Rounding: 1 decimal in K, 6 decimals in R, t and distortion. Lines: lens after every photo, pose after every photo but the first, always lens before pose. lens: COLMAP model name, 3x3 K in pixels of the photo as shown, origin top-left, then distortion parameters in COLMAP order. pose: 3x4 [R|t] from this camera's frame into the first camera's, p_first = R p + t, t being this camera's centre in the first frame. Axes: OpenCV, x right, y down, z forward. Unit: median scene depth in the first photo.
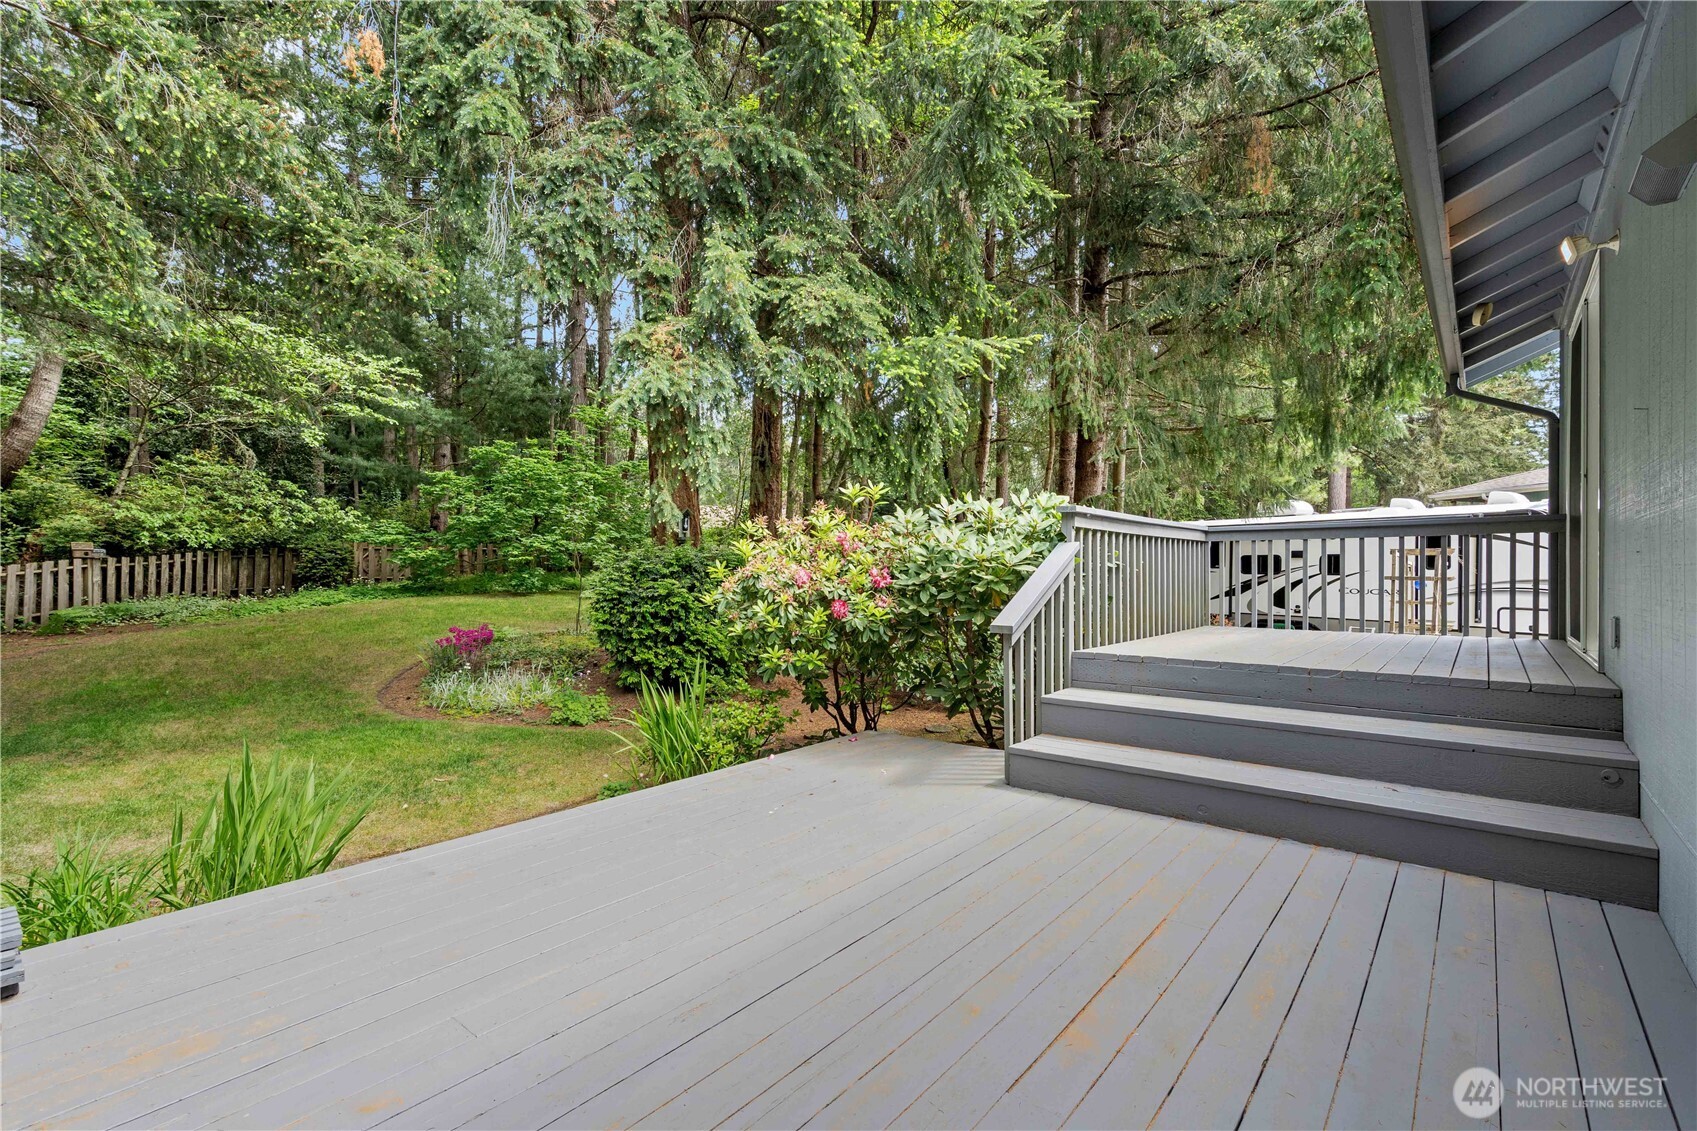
lens RADIAL K [[780.1, 0, 834.4], [0, 780.1, 559.9], [0, 0, 1]] dist [-0.000623, 0.000075]
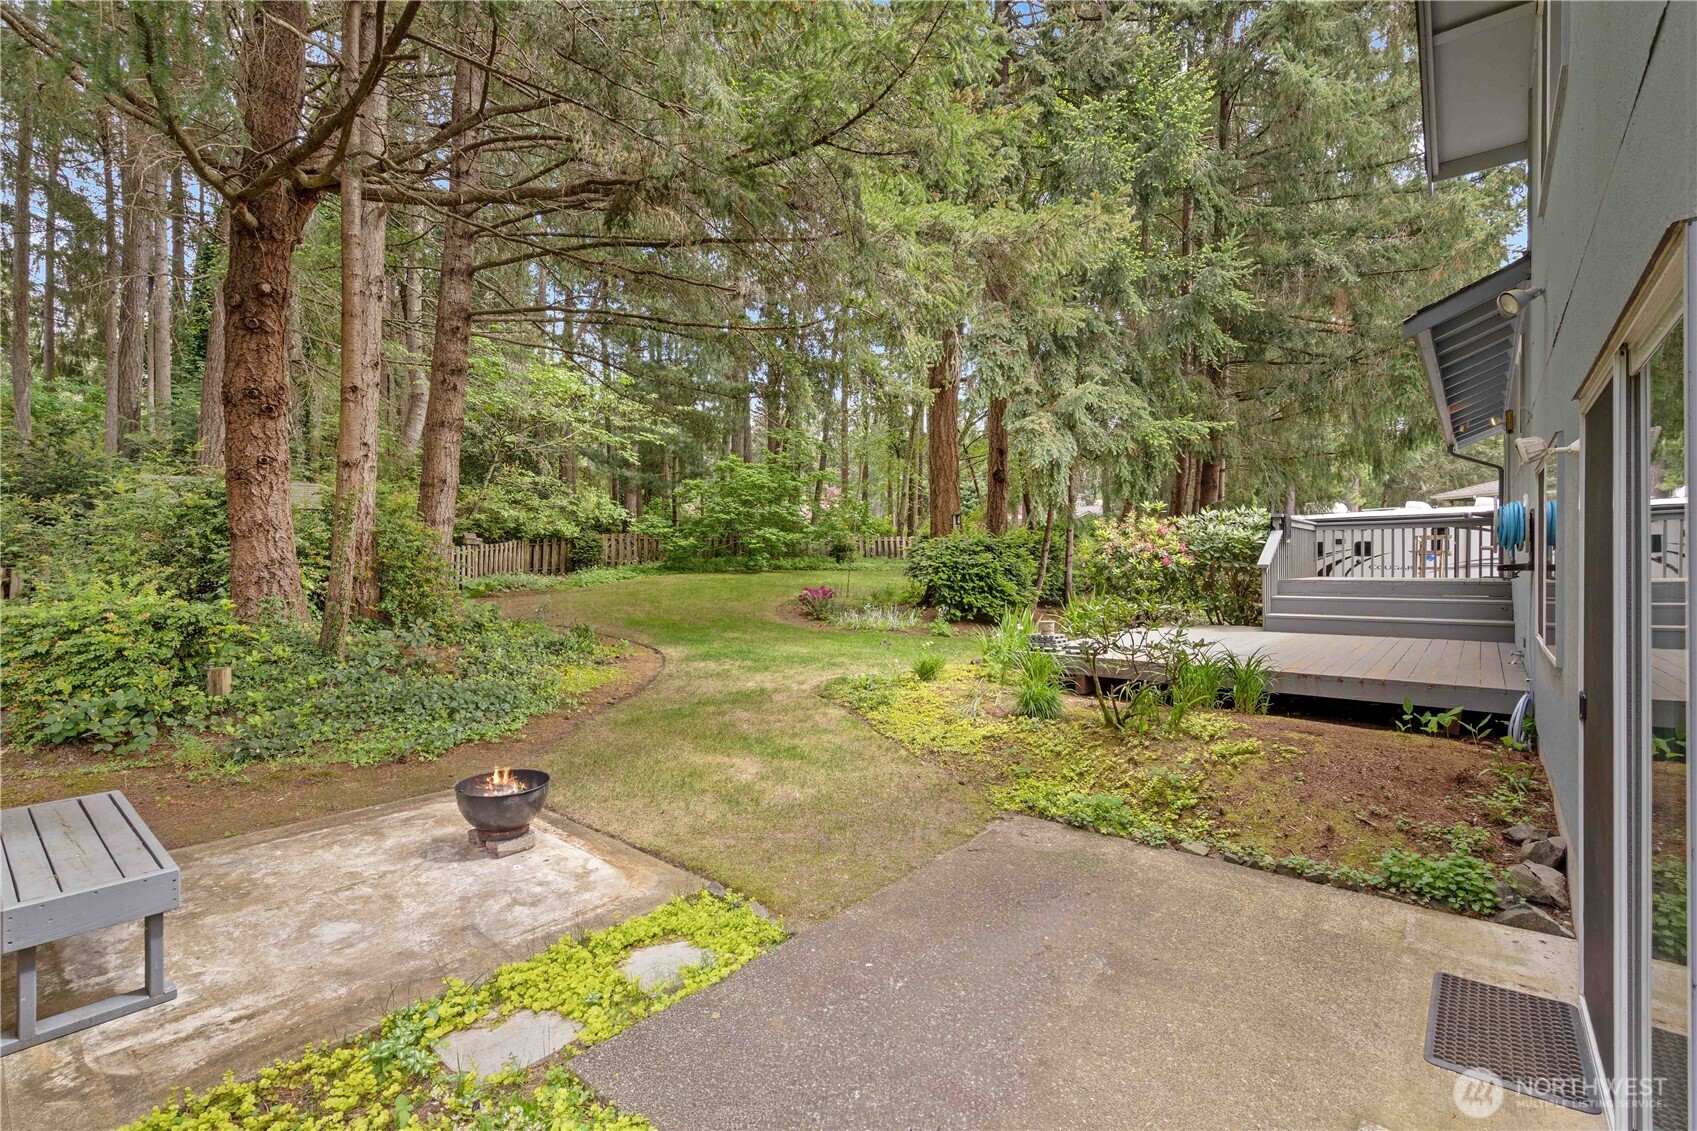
lens RADIAL K [[780.1, 0, 834.4], [0, 780.1, 559.9], [0, 0, 1]] dist [-0.000623, 0.000075]
pose [[0.999998, -0.000493, 0.001878, -0.537754], [0.000478, 0.999968, 0.007975, 0.024610], [-0.001882, -0.007974, 0.999966, -0.679408]]
